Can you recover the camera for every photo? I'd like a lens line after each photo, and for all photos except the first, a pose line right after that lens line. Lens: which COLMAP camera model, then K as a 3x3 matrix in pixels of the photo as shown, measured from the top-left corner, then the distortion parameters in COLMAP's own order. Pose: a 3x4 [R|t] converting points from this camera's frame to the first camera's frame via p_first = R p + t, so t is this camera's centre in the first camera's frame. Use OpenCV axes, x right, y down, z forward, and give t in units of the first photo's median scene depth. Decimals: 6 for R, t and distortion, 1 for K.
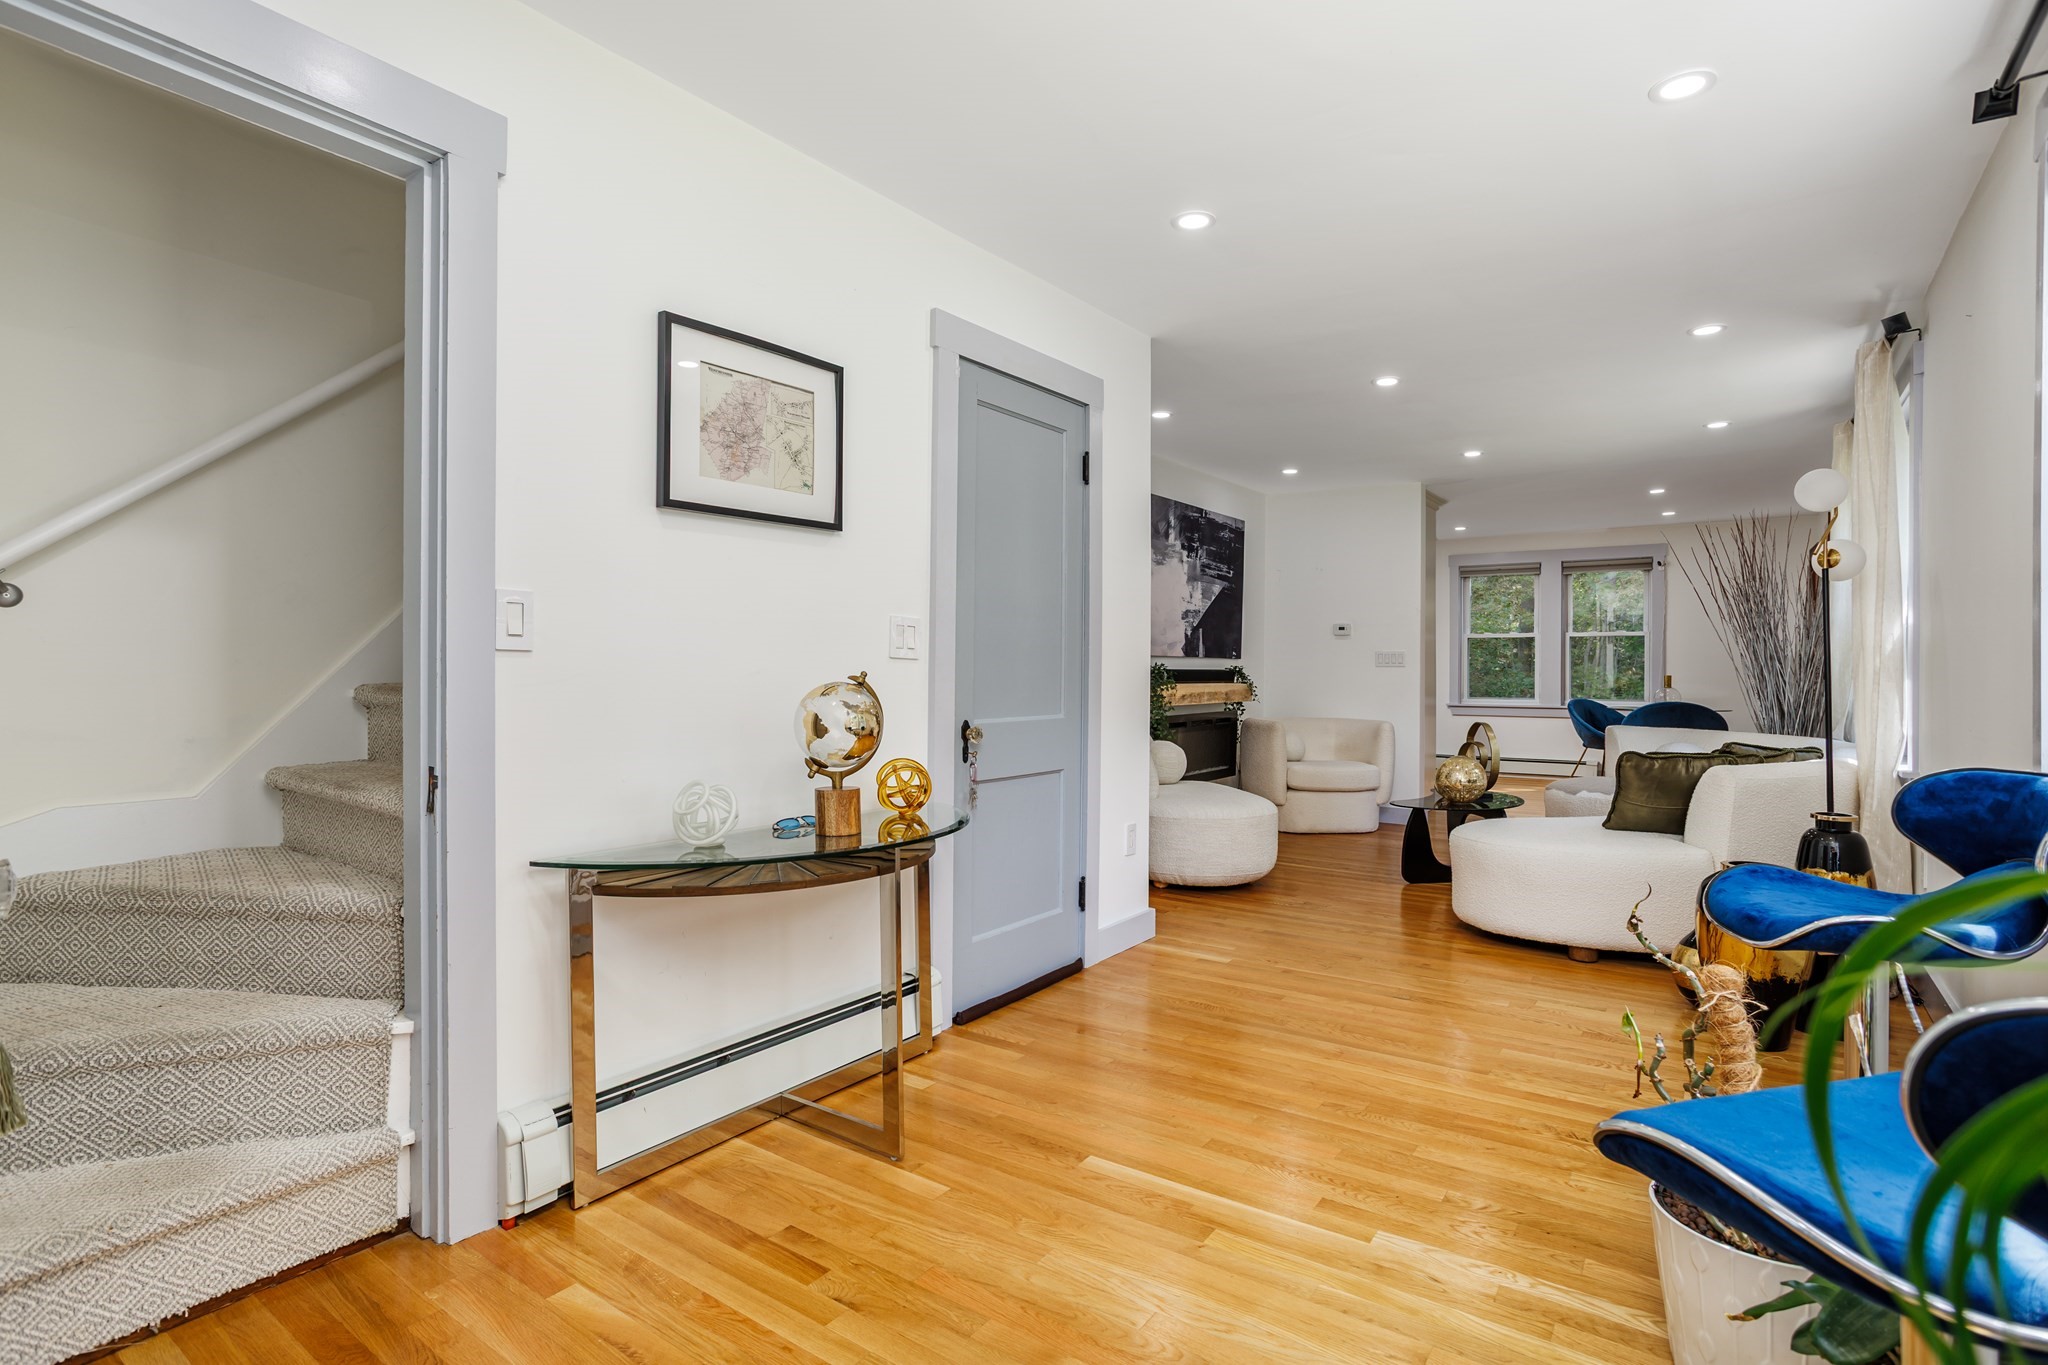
lens RADIAL K [[999.9, 0, 1015.6], [0, 999.9, 674.7], [0, 0, 1]] dist [-0.041795, 0.022703]
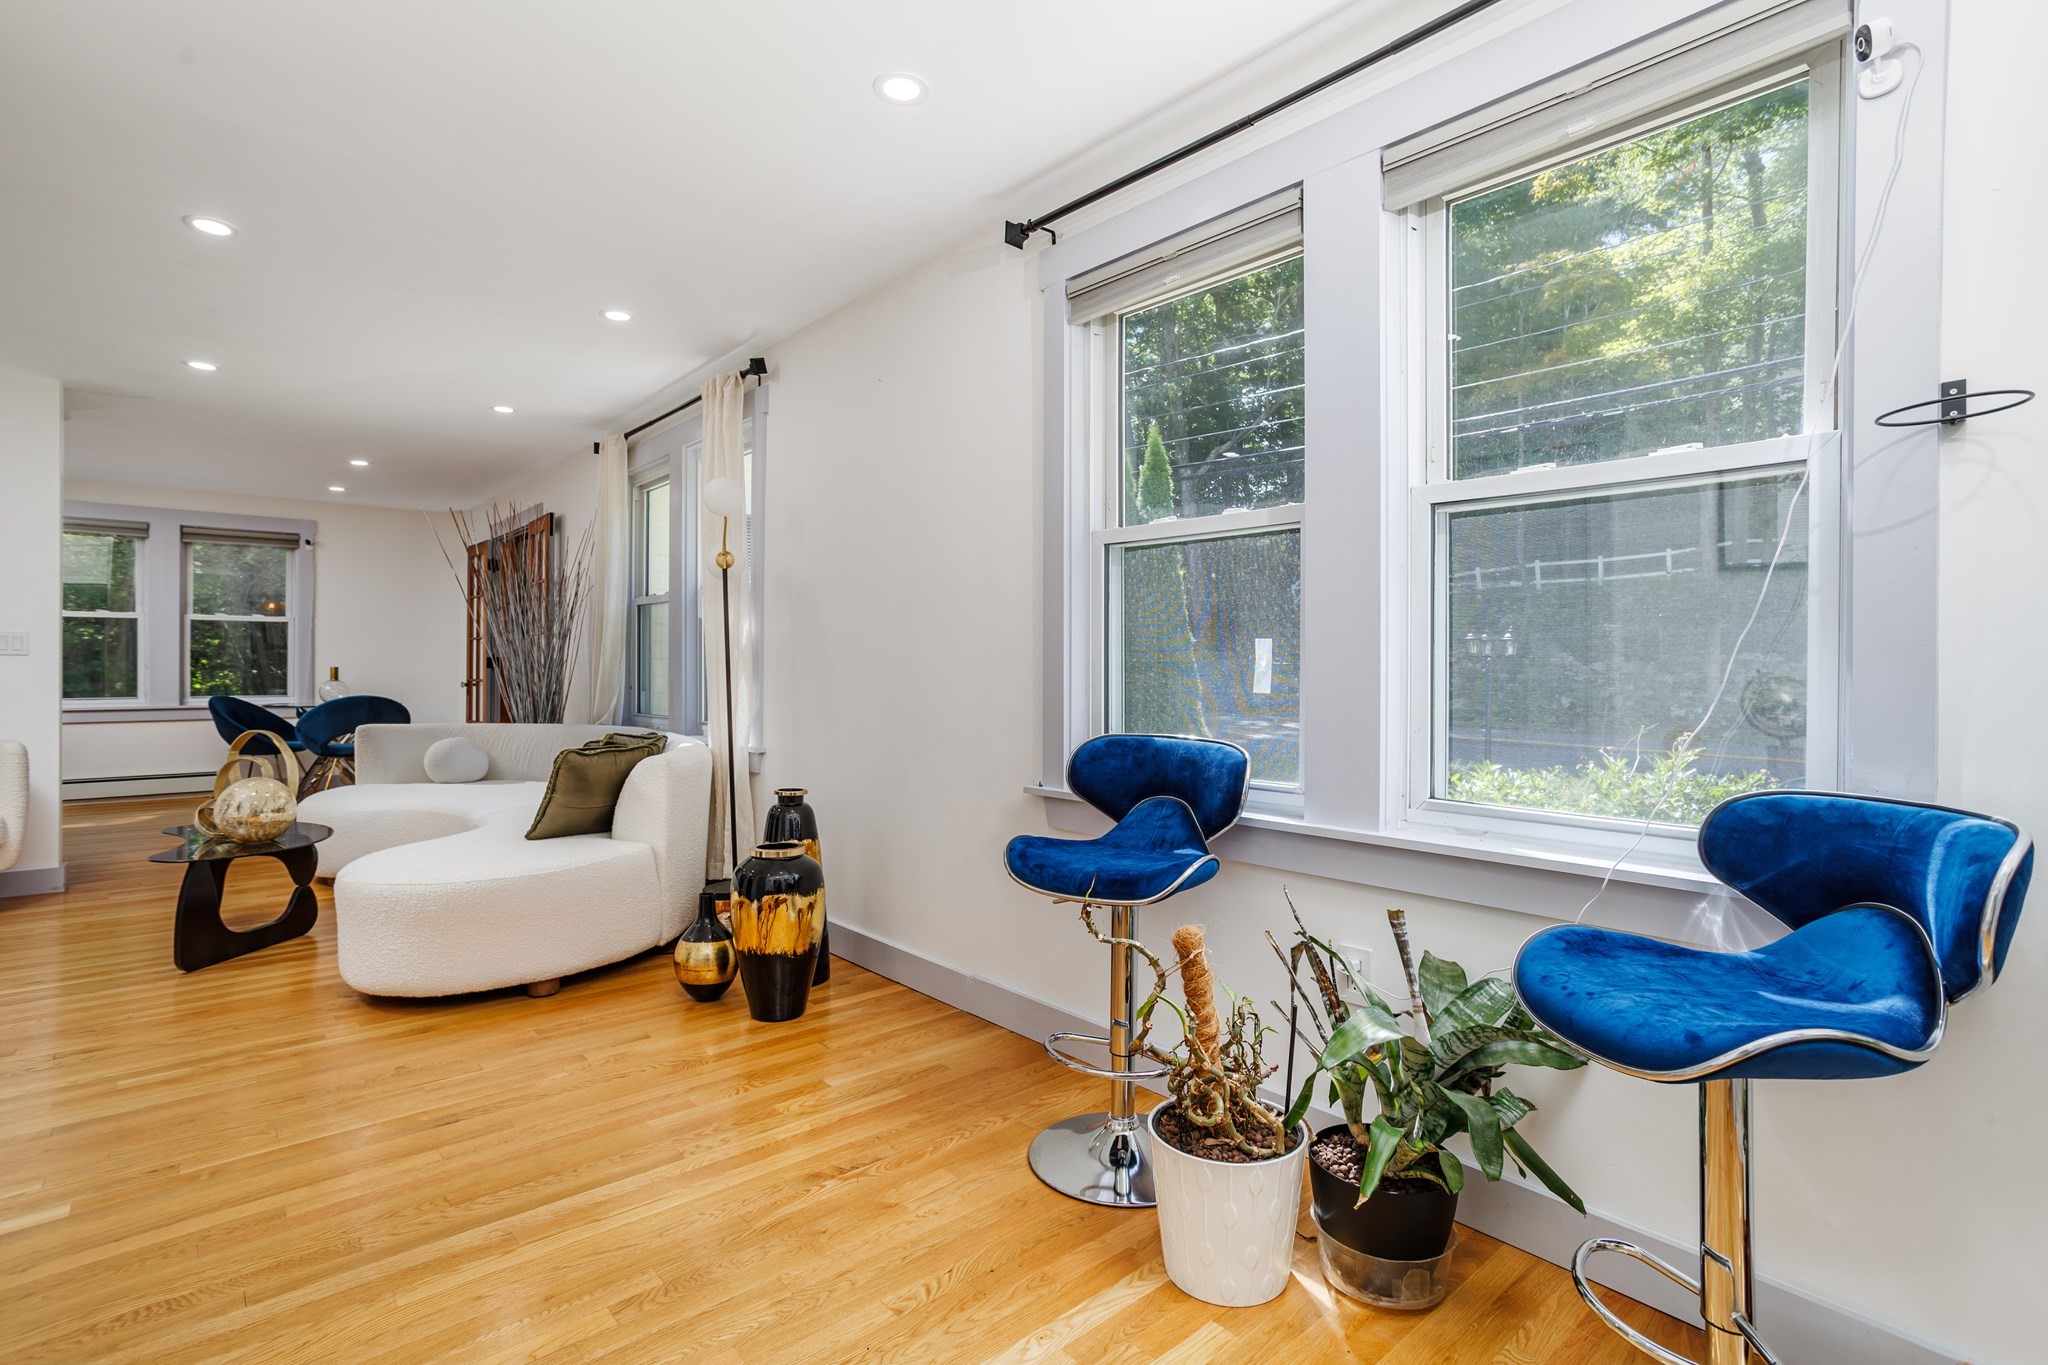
lens RADIAL K [[999.9, 0, 1020.4], [0, 999.9, 675.2], [0, 0, 1]] dist [-0.041795, 0.022703]
pose [[0.226108, -0.011861, 0.974030, -0.101078], [0.002662, 0.999930, 0.011558, -0.000697], [-0.974099, -0.000021, 0.226123, 0.221358]]
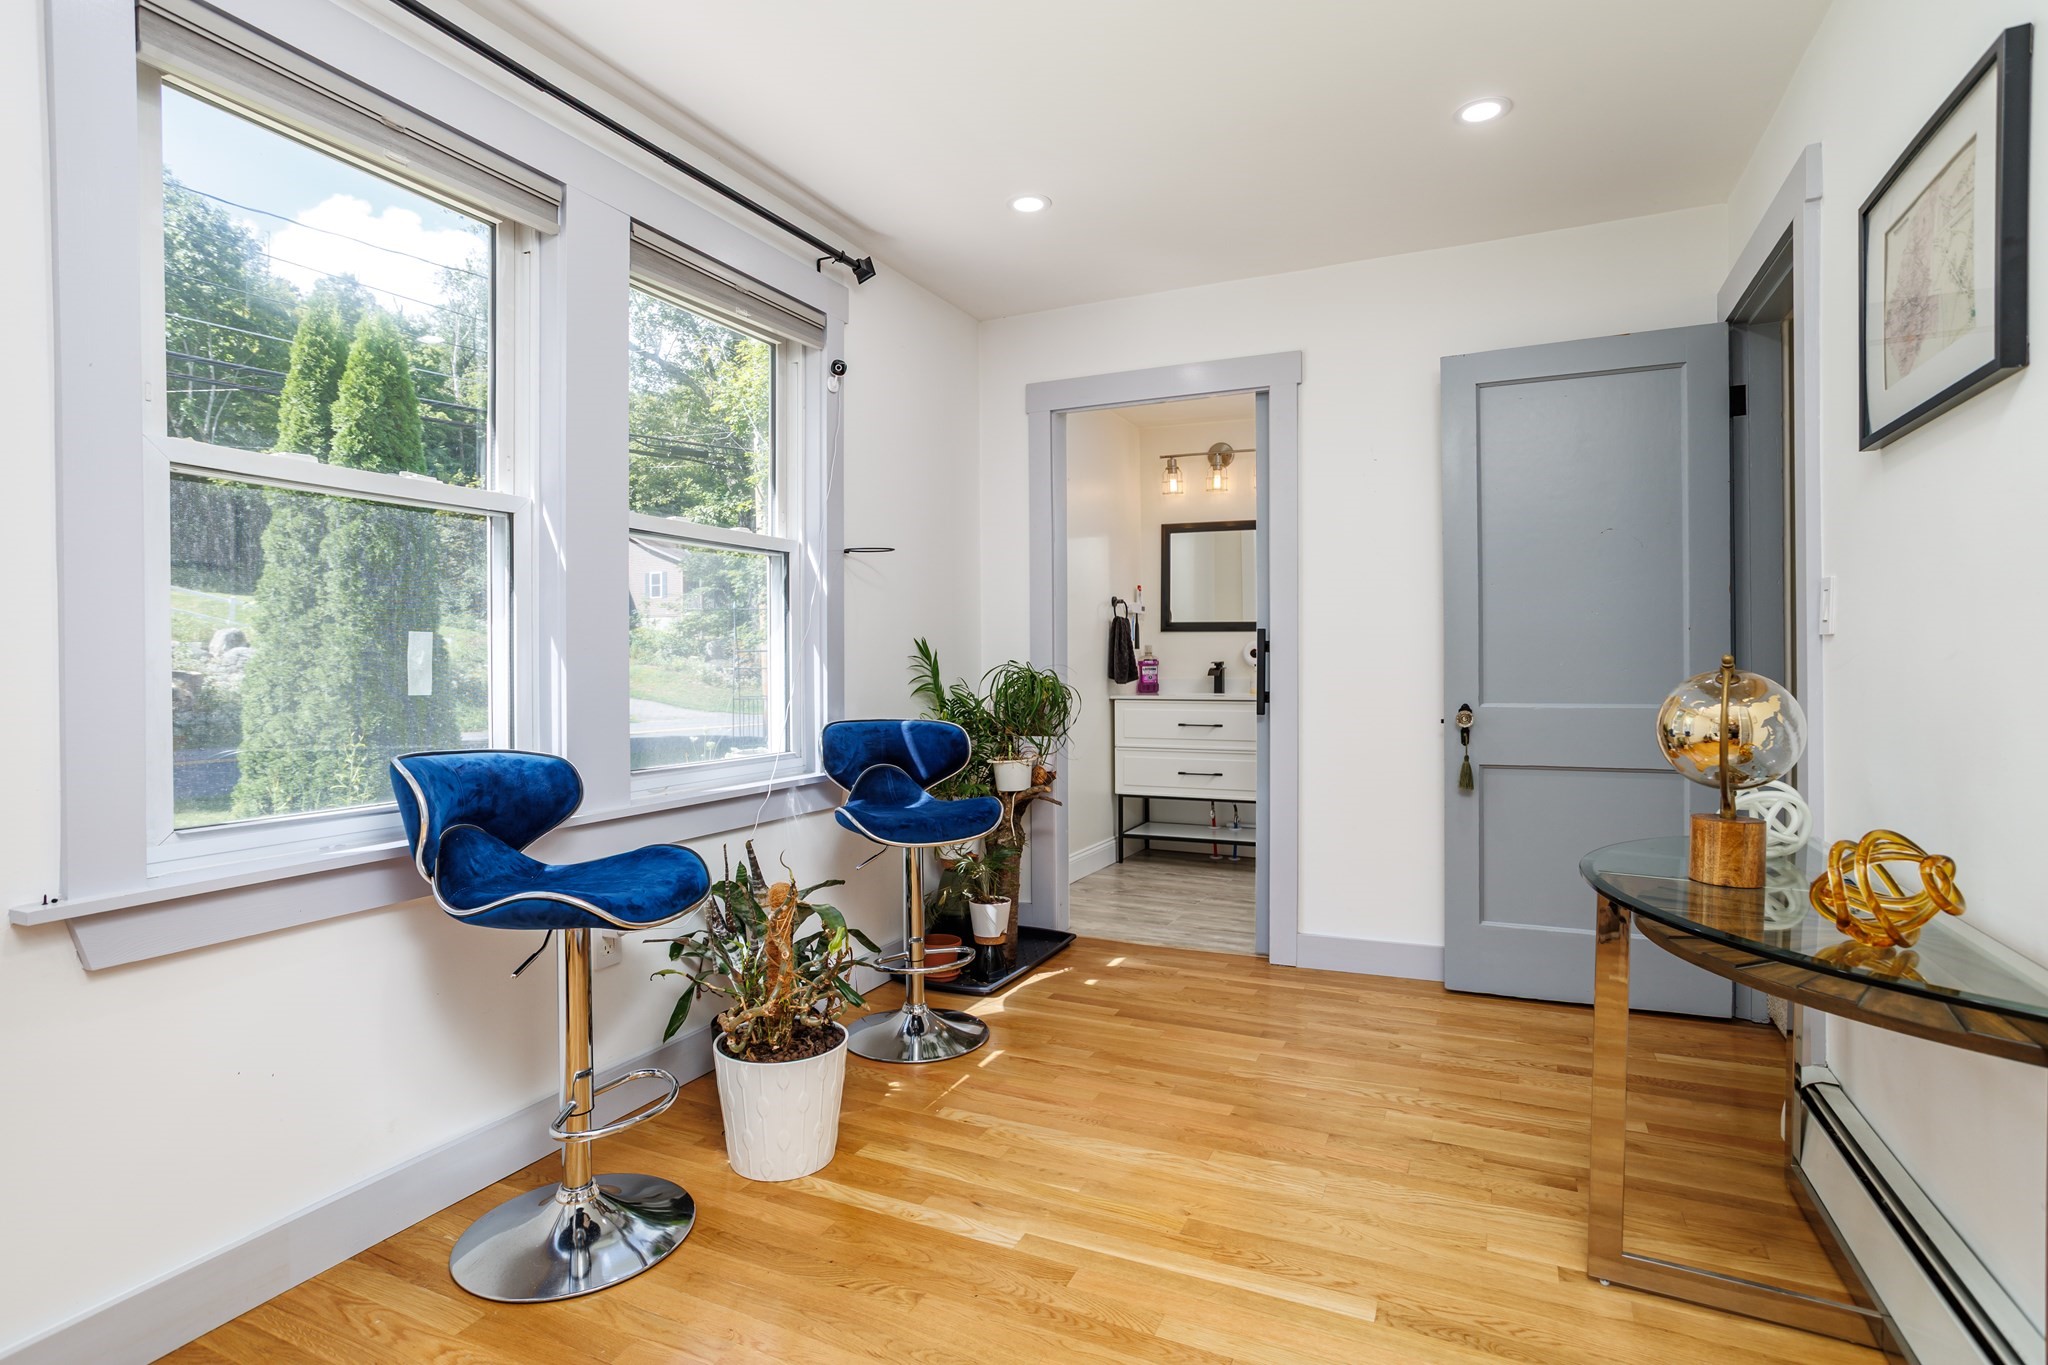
lens RADIAL K [[999.9, 0, 969.2], [0, 999.9, 659.2], [0, 0, 1]] dist [-0.041795, 0.022703]
pose [[-0.989602, 0.003540, -0.143787, 0.149890], [0.003060, 0.999989, 0.003559, -0.001375], [0.143798, 0.003082, -0.989602, 0.548677]]
